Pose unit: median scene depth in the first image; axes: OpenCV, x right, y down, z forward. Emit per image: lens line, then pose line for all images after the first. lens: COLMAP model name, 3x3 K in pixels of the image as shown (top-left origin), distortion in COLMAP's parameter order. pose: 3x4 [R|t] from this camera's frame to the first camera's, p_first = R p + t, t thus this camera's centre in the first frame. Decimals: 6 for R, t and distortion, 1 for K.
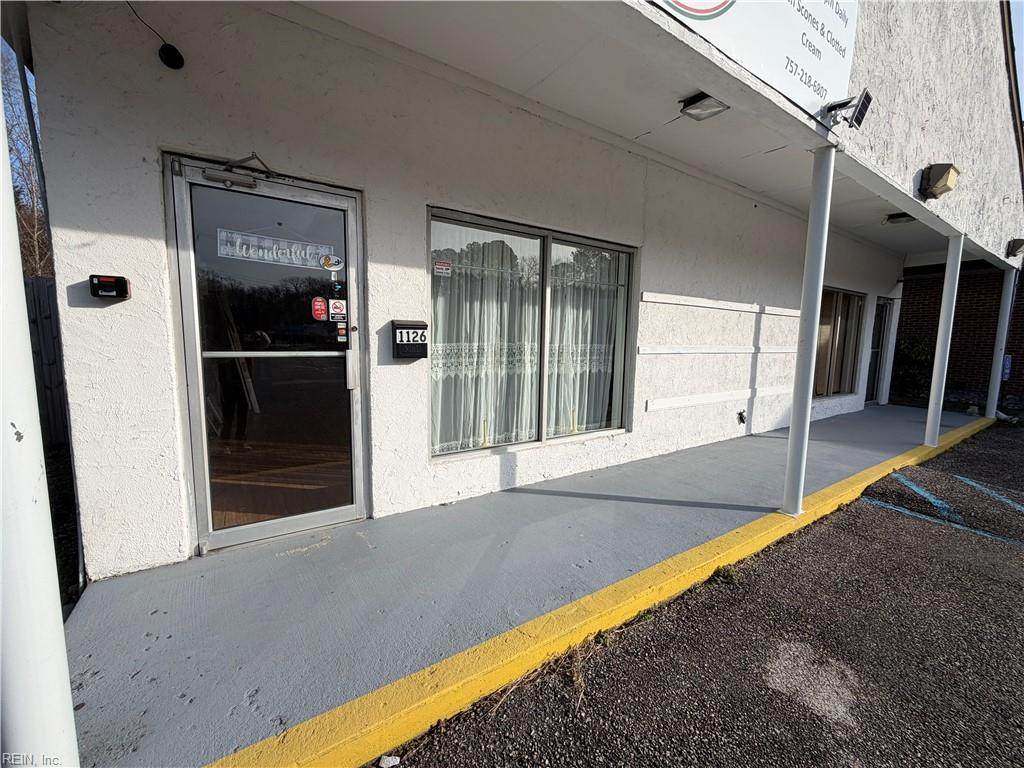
lens RADIAL K [[406.1, 0, 514.2], [0, 406.1, 386.3], [0, 0, 1]] dist [-0.003283, 0.000272]
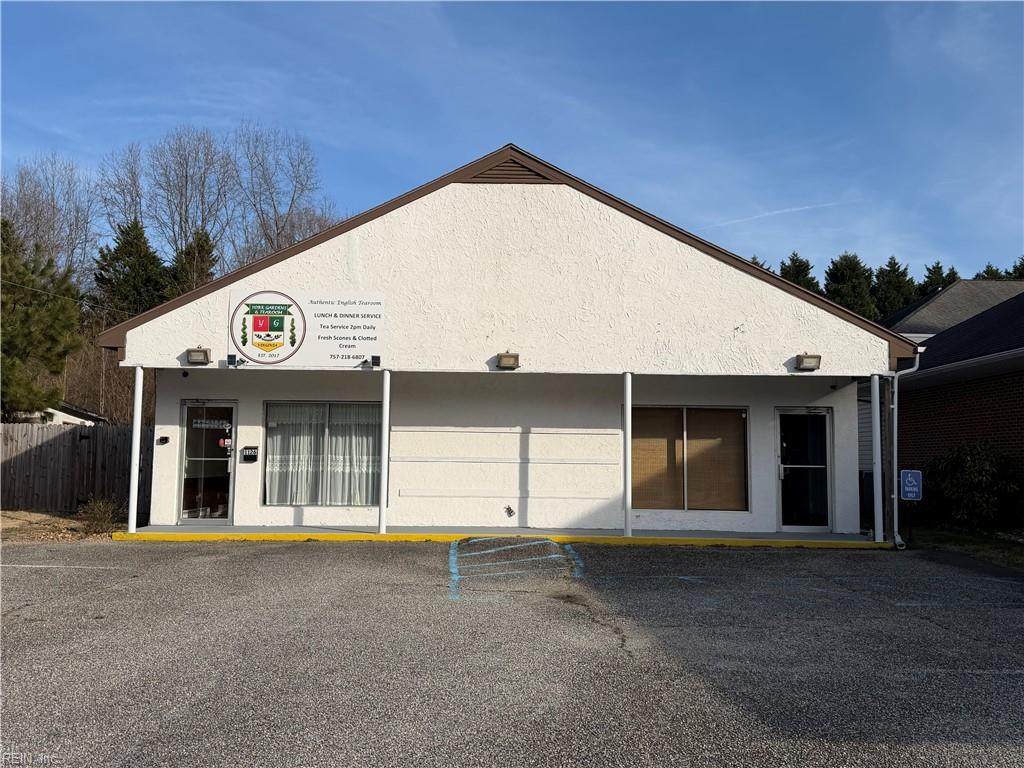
lens RADIAL K [[893.7, 0, 512.1], [0, 893.7, 388.7], [0, 0, 1]] dist [0.101489, 0.002721]
pose [[0.829841, -0.045107, -0.556173, 4.292999], [-0.063541, 0.982605, -0.174497, 0.368860], [0.554370, 0.180145, 0.812540, -2.774319]]
